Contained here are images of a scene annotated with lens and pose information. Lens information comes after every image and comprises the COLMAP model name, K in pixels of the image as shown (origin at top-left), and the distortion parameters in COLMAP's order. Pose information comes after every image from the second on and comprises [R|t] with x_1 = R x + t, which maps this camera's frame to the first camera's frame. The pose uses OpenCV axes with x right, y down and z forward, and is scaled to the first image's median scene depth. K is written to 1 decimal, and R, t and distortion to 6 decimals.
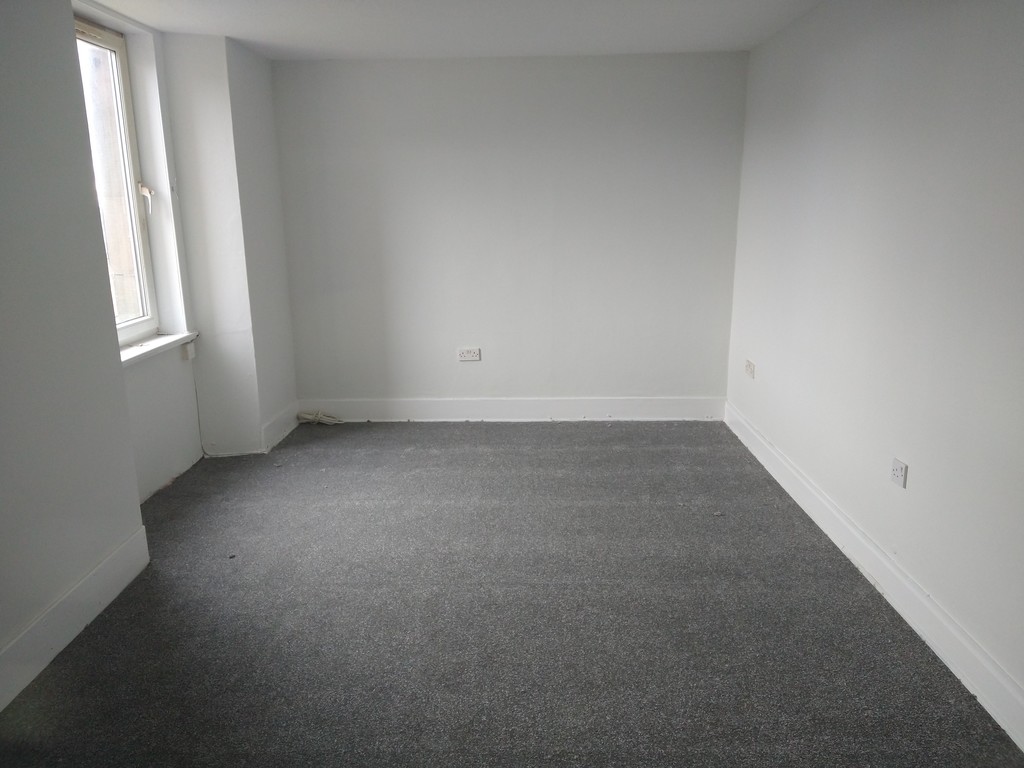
lens RADIAL K [[776.5, 0, 512.0], [0, 776.5, 384.0], [0, 0, 1]] dist [0.124624, -0.186793]
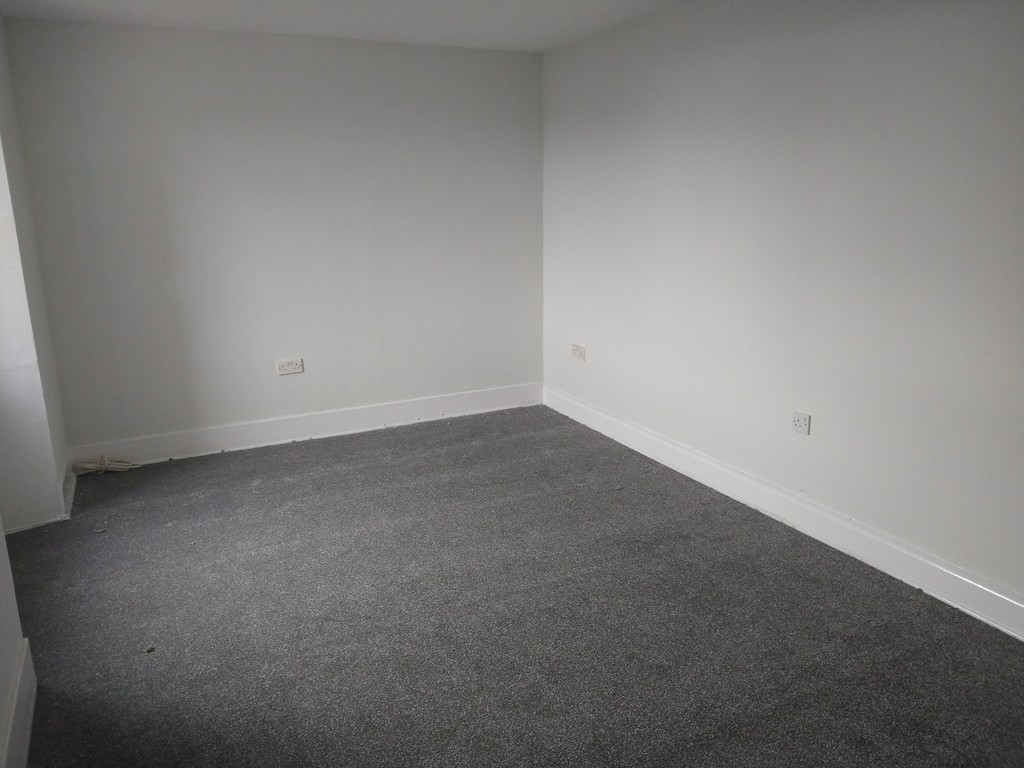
lens RADIAL K [[776.5, 0, 512.0], [0, 776.5, 384.0], [0, 0, 1]] dist [0.124624, -0.186793]
pose [[0.880788, -0.115387, 0.459237, -0.267526], [0.112926, 0.993058, 0.032930, -0.020934], [-0.459848, 0.022856, 0.887703, 0.093955]]
